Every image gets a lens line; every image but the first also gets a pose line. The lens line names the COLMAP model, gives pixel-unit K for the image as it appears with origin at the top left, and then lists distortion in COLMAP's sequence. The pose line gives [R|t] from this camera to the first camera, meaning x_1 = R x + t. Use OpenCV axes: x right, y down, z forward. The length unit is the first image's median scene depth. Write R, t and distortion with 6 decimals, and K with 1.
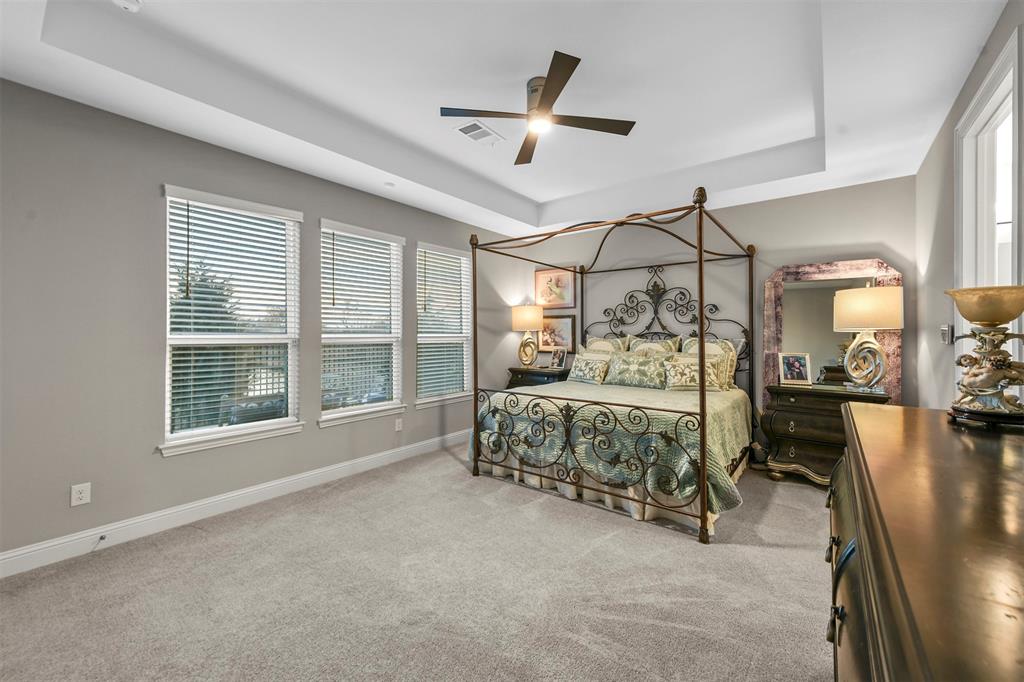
lens RADIAL K [[400.5, 0, 510.7], [0, 400.5, 331.0], [0, 0, 1]] dist [0.001768, 0.000078]
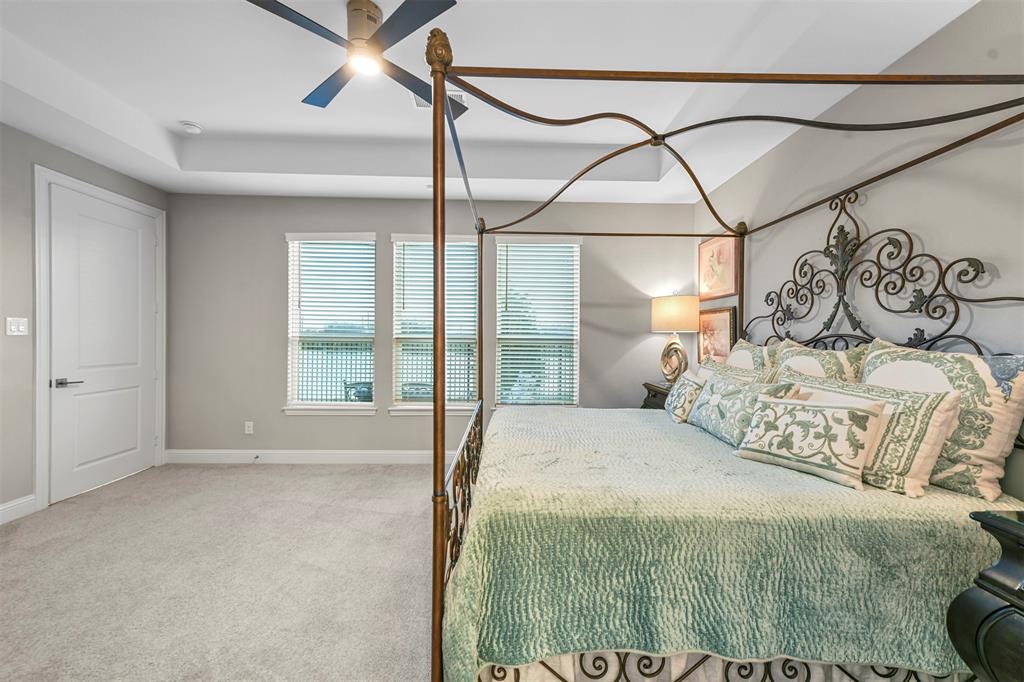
lens RADIAL K [[403.3, 0, 515.1], [0, 403.3, 337.2], [0, 0, 1]] dist [0.012973, -0.000030]
pose [[0.634907, 0.008454, -0.772542, 0.510935], [-0.003662, 0.999962, 0.007933, 0.004337], [0.772580, -0.002208, 0.634914, 0.418704]]
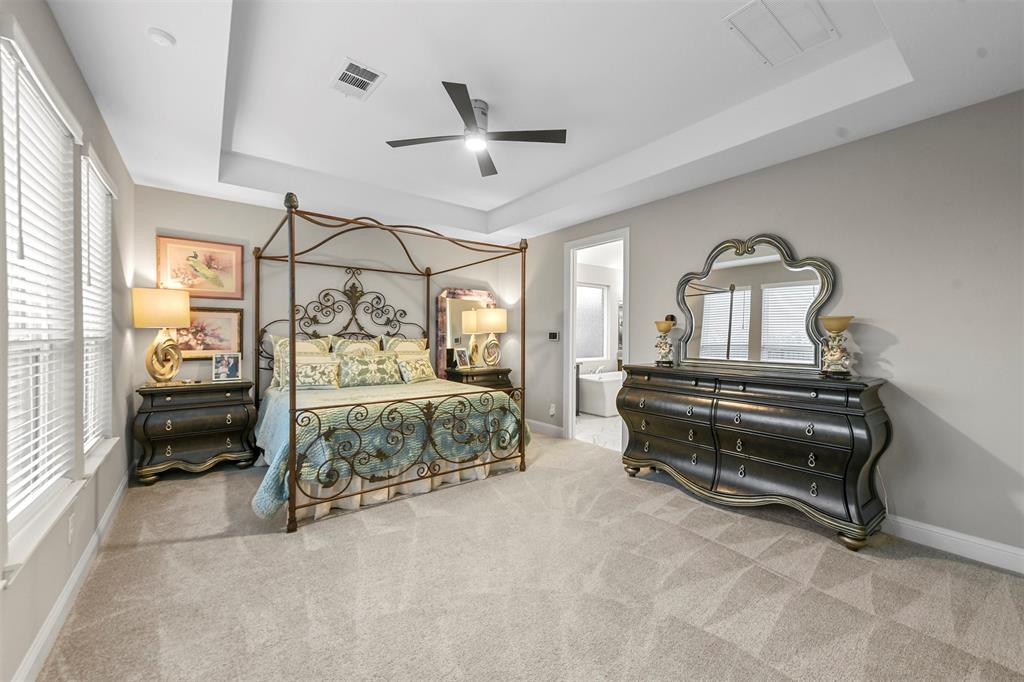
lens RADIAL K [[403.3, 0, 515.1], [0, 403.3, 337.2], [0, 0, 1]] dist [0.012973, -0.000030]
pose [[0.249728, -0.003027, 0.968311, -0.562033], [-0.014492, 0.999871, 0.006864, 0.001519], [-0.968208, -0.015747, 0.249652, 0.355532]]
